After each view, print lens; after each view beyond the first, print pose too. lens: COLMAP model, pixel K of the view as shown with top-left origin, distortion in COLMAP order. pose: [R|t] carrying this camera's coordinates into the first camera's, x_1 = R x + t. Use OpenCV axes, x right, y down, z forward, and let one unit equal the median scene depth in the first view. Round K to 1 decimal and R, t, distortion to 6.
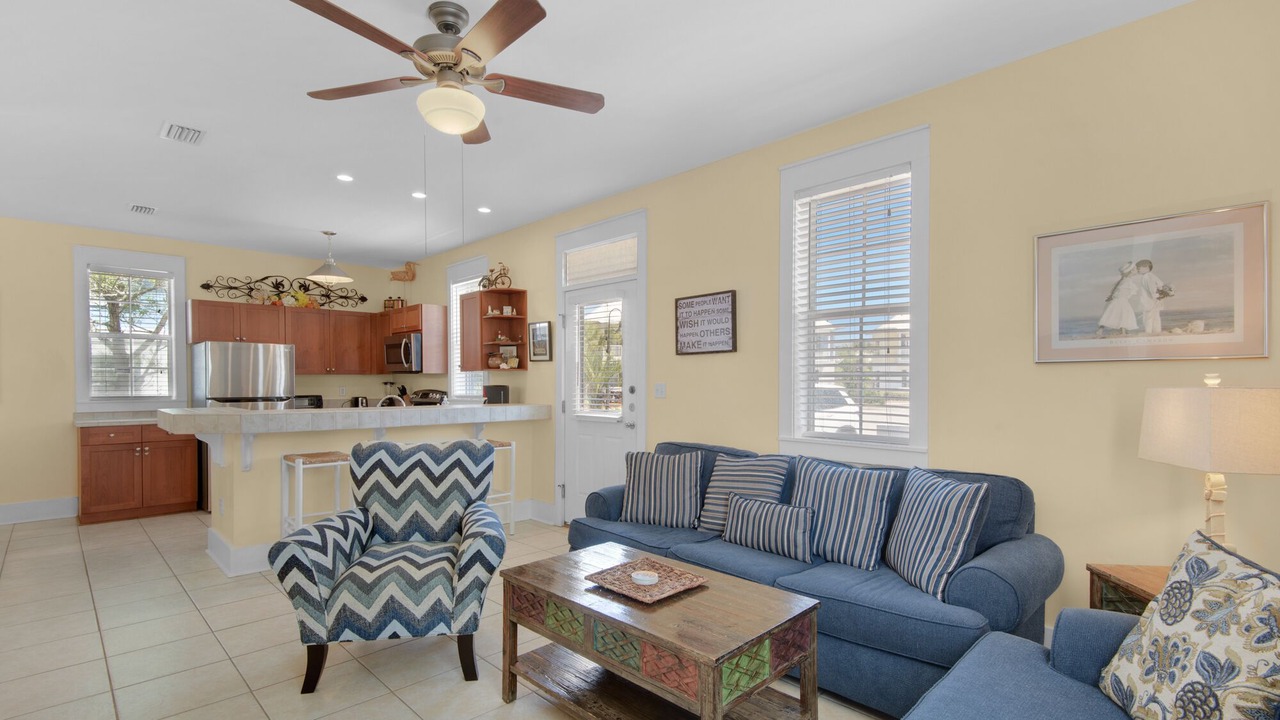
lens RADIAL K [[595.1, 0, 635.3], [0, 595.1, 381.5], [0, 0, 1]] dist [0.000360, -0.000505]
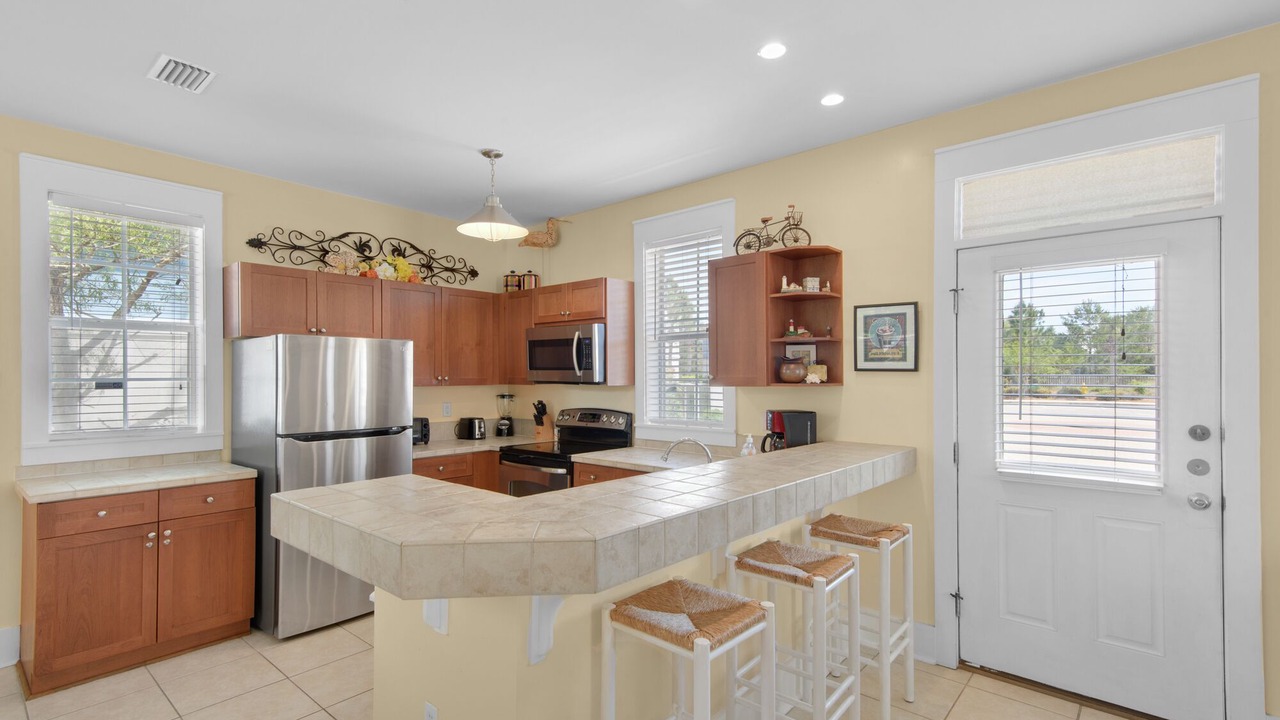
lens RADIAL K [[588.3, 0, 632.0], [0, 588.3, 365.5], [0, 0, 1]] dist [0.020498, -0.000602]
pose [[0.997841, 0.001371, 0.065664, -0.416671], [-0.000253, 0.999855, -0.017028, -0.027640], [-0.065678, 0.016975, 0.997696, 0.411464]]
